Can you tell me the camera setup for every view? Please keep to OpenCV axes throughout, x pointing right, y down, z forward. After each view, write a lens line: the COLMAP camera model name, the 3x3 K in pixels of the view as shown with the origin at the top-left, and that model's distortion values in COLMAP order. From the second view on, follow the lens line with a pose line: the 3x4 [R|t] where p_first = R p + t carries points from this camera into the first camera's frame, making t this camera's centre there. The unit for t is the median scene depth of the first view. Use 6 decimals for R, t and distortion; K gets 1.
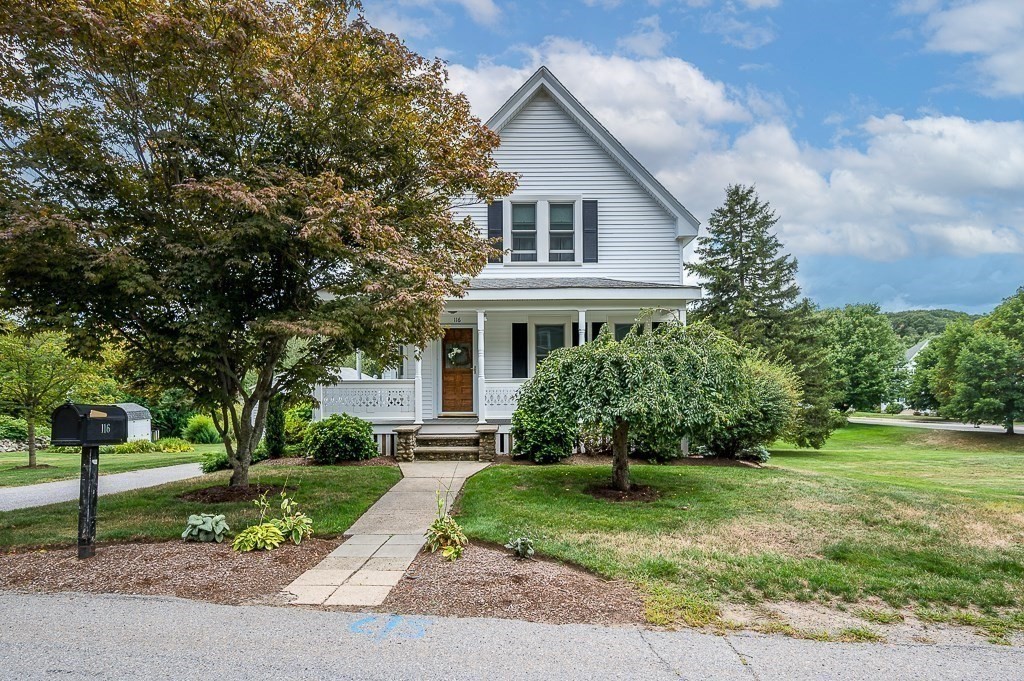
lens RADIAL K [[525.3, 0, 515.8], [0, 525.3, 334.4], [0, 0, 1]] dist [0.000814, 0.000075]
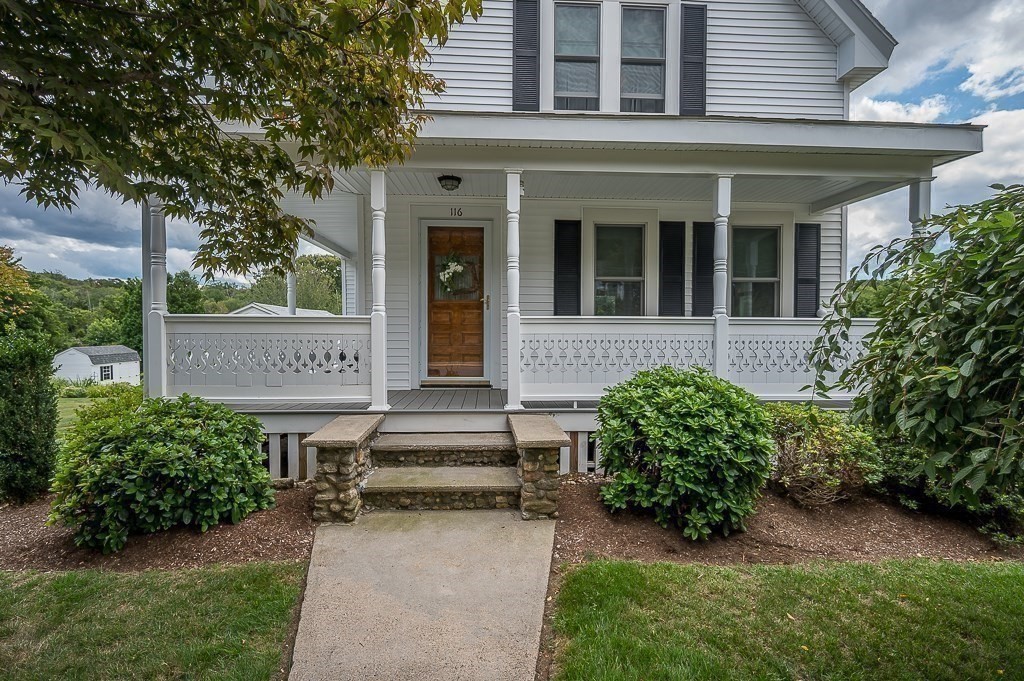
lens RADIAL K [[466.4, 0, 514.9], [0, 466.4, 333.7], [0, 0, 1]] dist [0.001565, 0.000139]
pose [[0.998823, 0.007585, 0.047905, -0.080353], [-0.012287, 0.995049, 0.098621, 0.056356], [-0.046920, -0.099094, 0.993971, 0.558249]]
